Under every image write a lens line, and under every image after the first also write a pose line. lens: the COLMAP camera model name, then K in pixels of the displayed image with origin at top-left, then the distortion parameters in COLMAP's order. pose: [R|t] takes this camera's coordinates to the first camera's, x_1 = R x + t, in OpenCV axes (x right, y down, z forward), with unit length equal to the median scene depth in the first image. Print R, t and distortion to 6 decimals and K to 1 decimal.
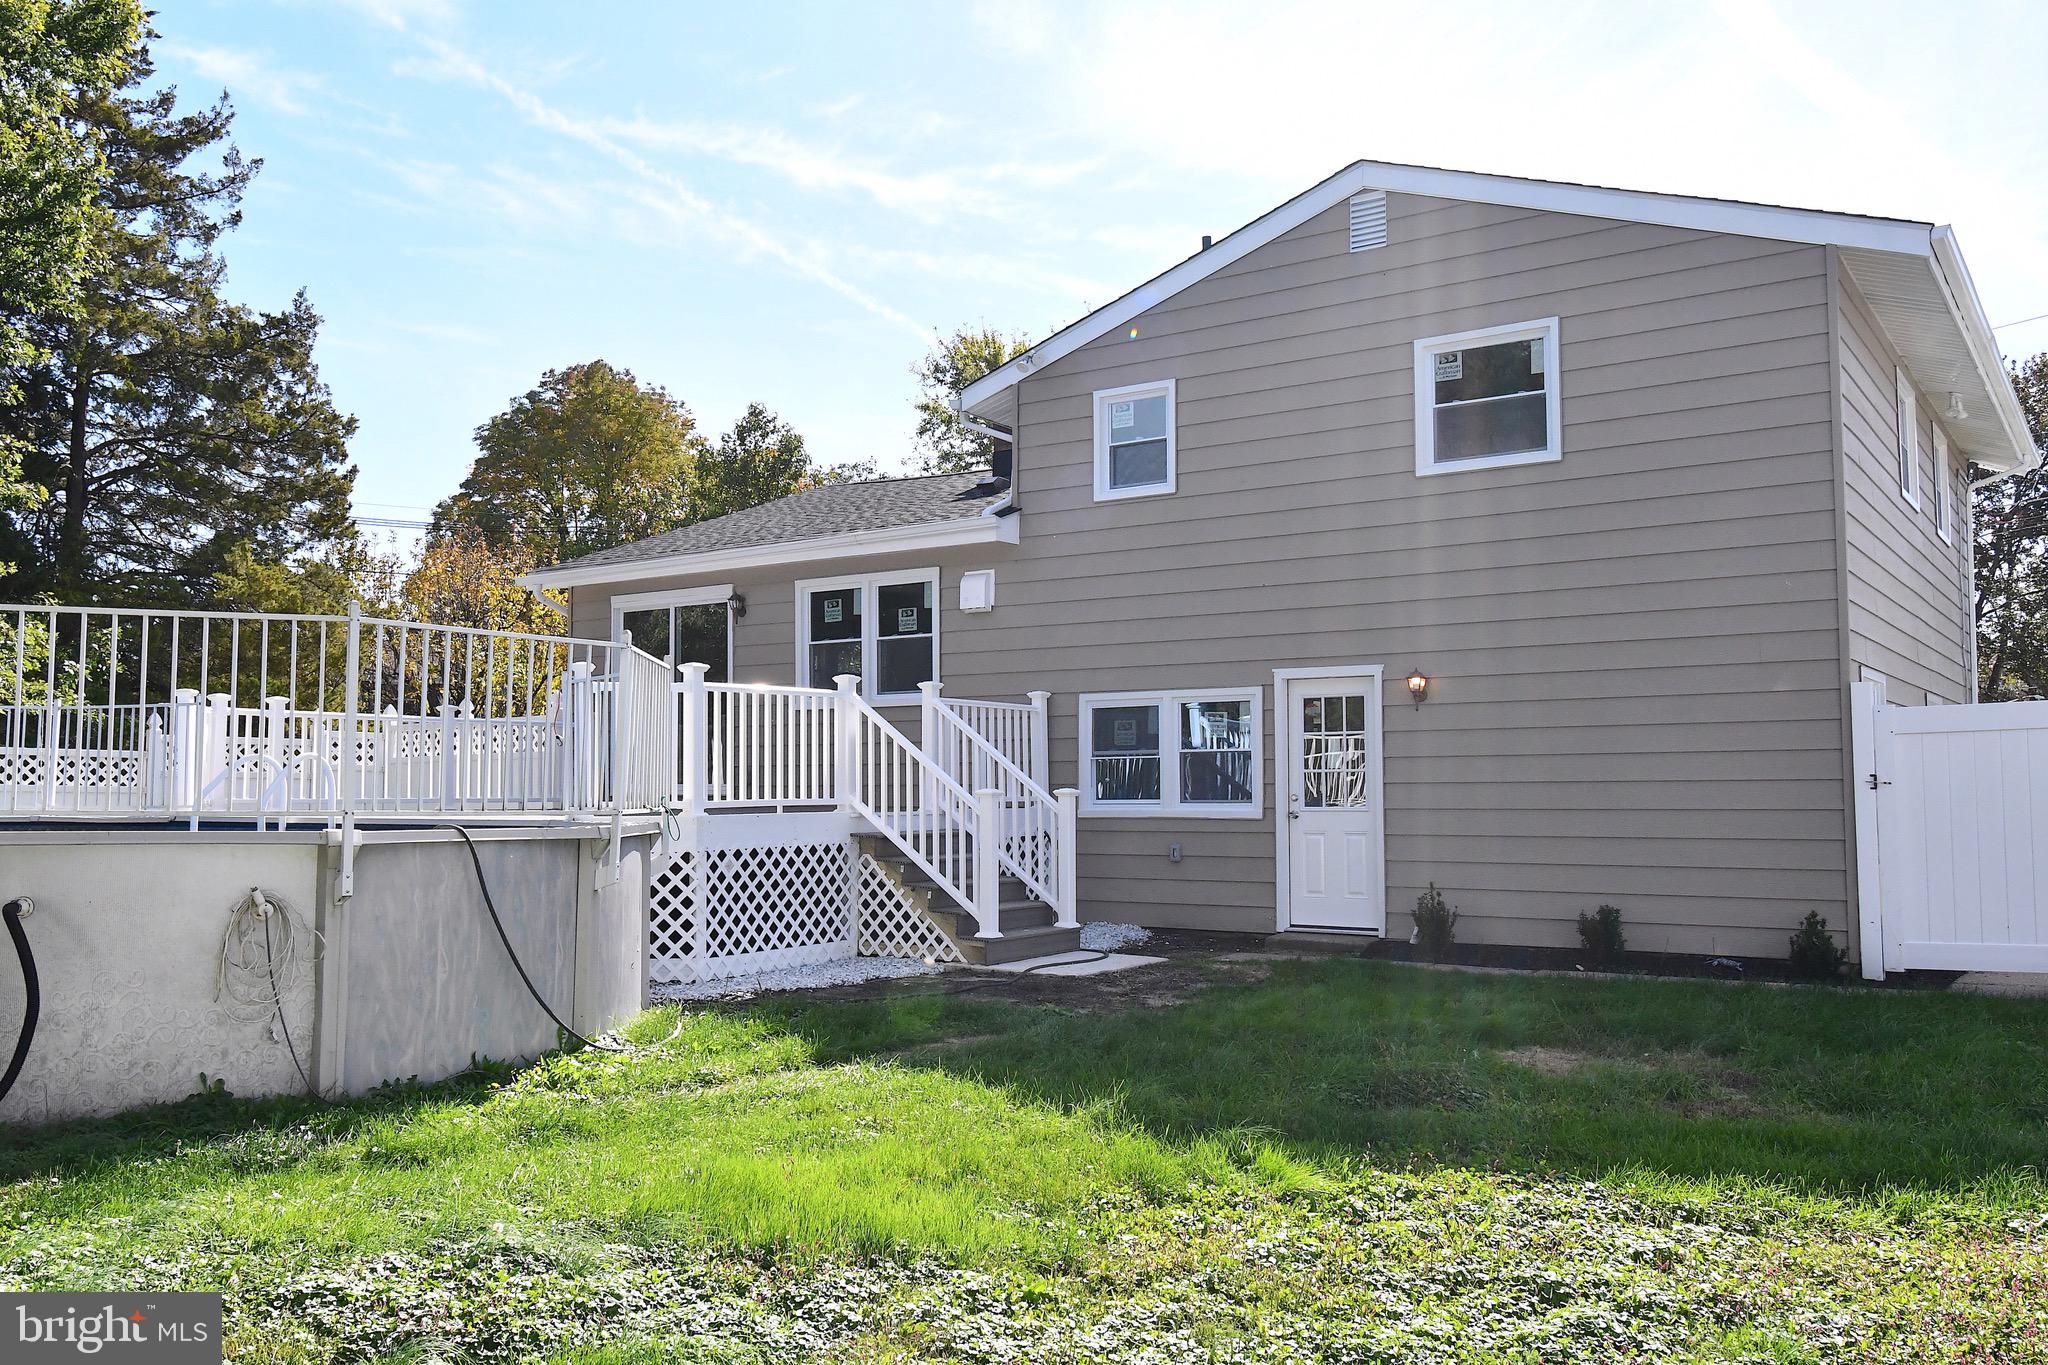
lens RADIAL K [[1659.7, 0, 1023.9], [0, 1659.7, 680.2], [0, 0, 1]] dist [-0.008956, -0.024903]
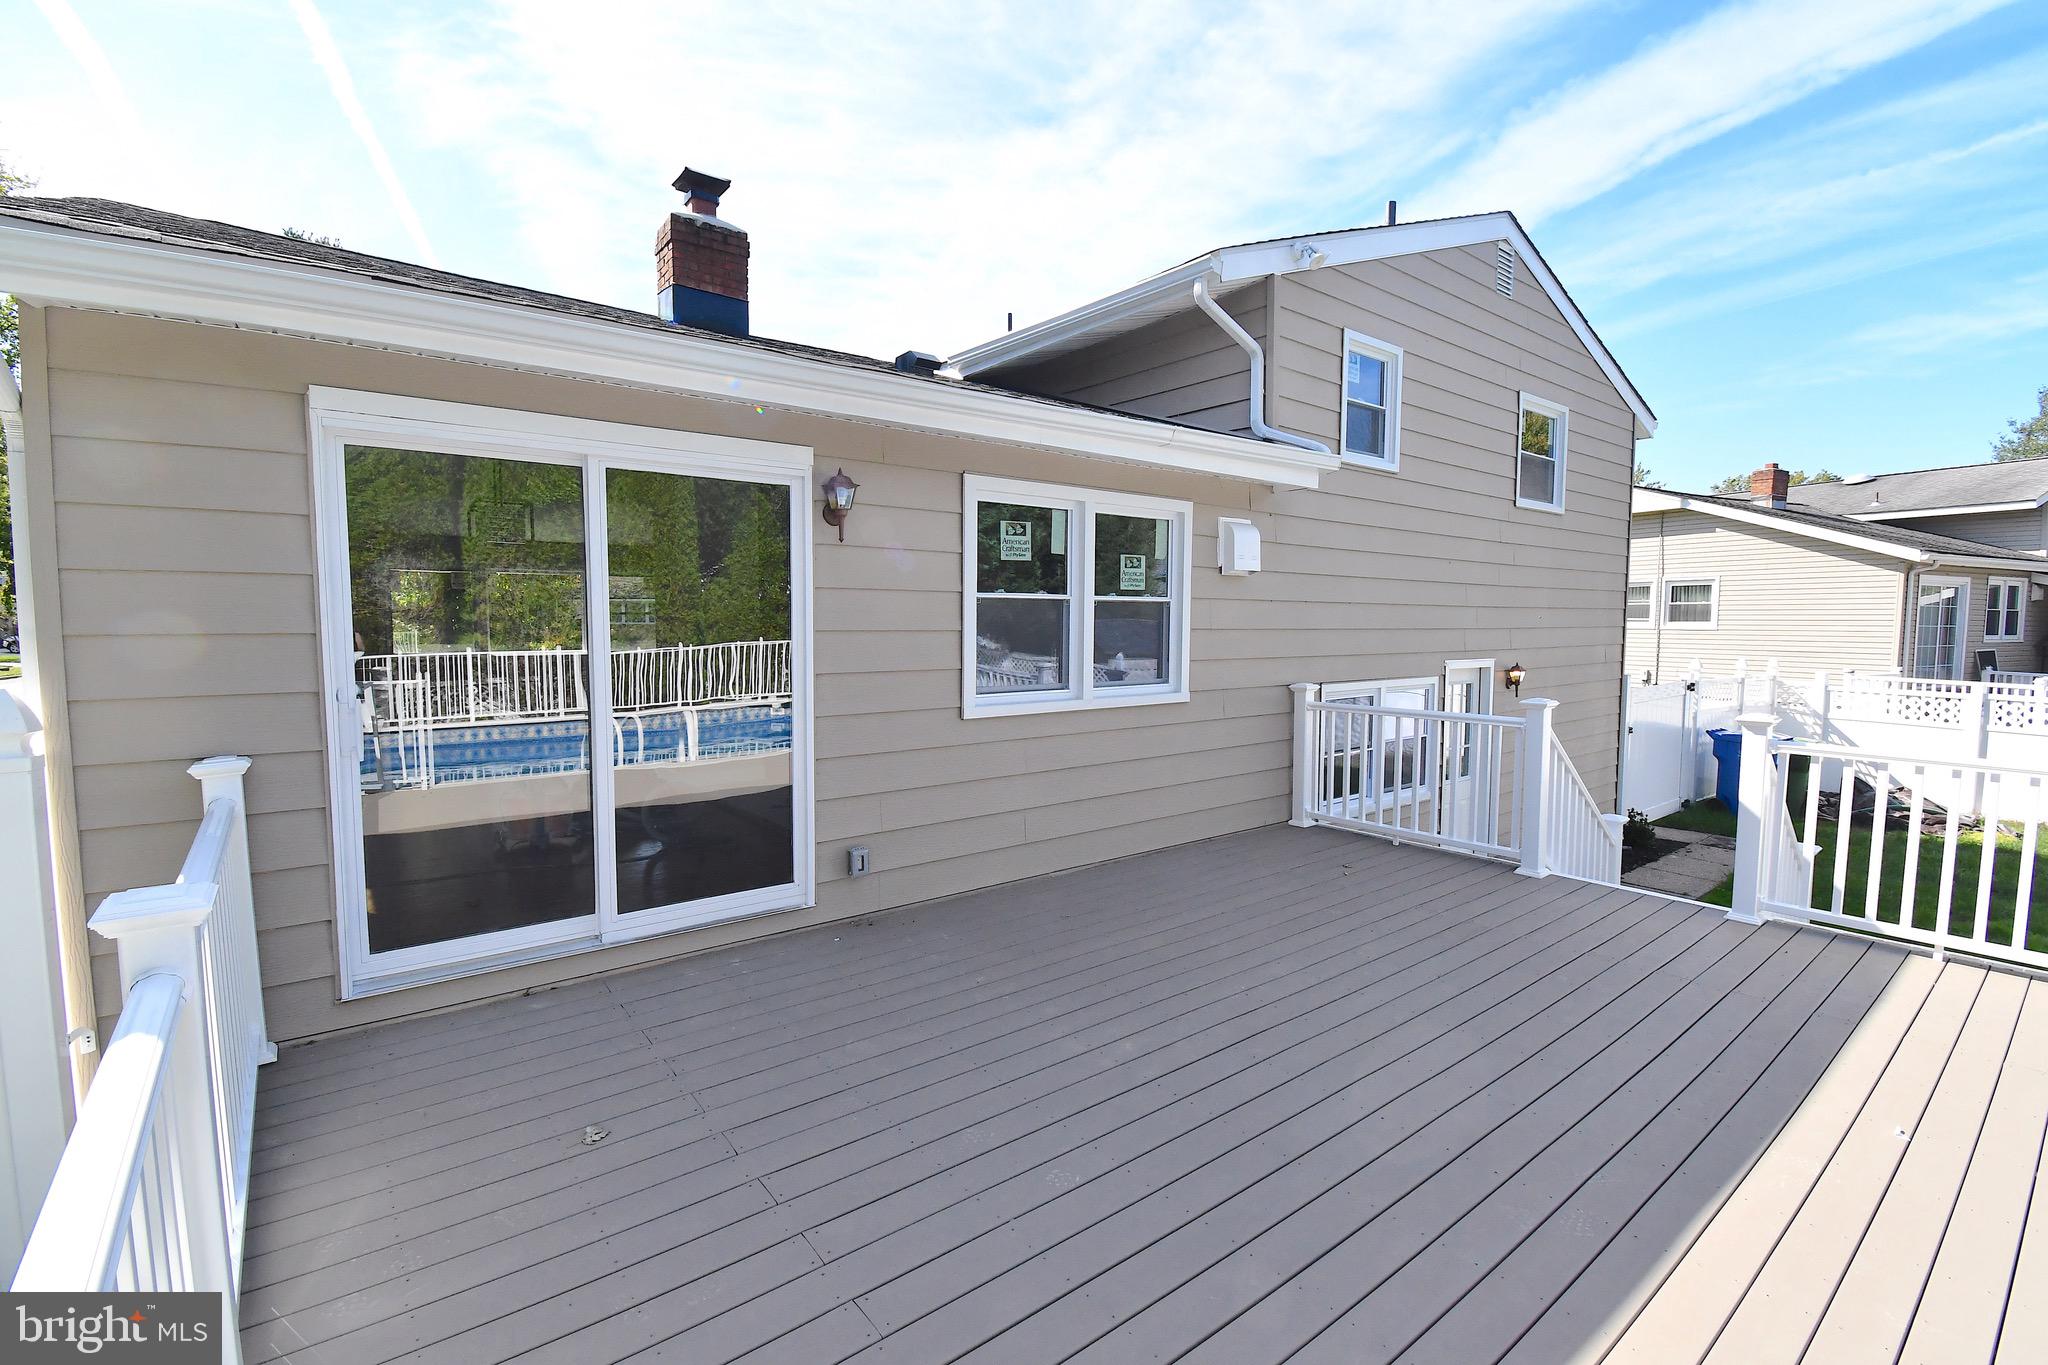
lens RADIAL K [[909.3, 0, 1019.0], [0, 909.3, 689.7], [0, 0, 1]] dist [-0.005426, -0.006487]
pose [[0.284974, -0.070196, 0.955961, -0.423891], [-0.062334, 0.993847, 0.091560, -0.020577], [-0.956506, -0.085681, 0.278845, 0.936809]]
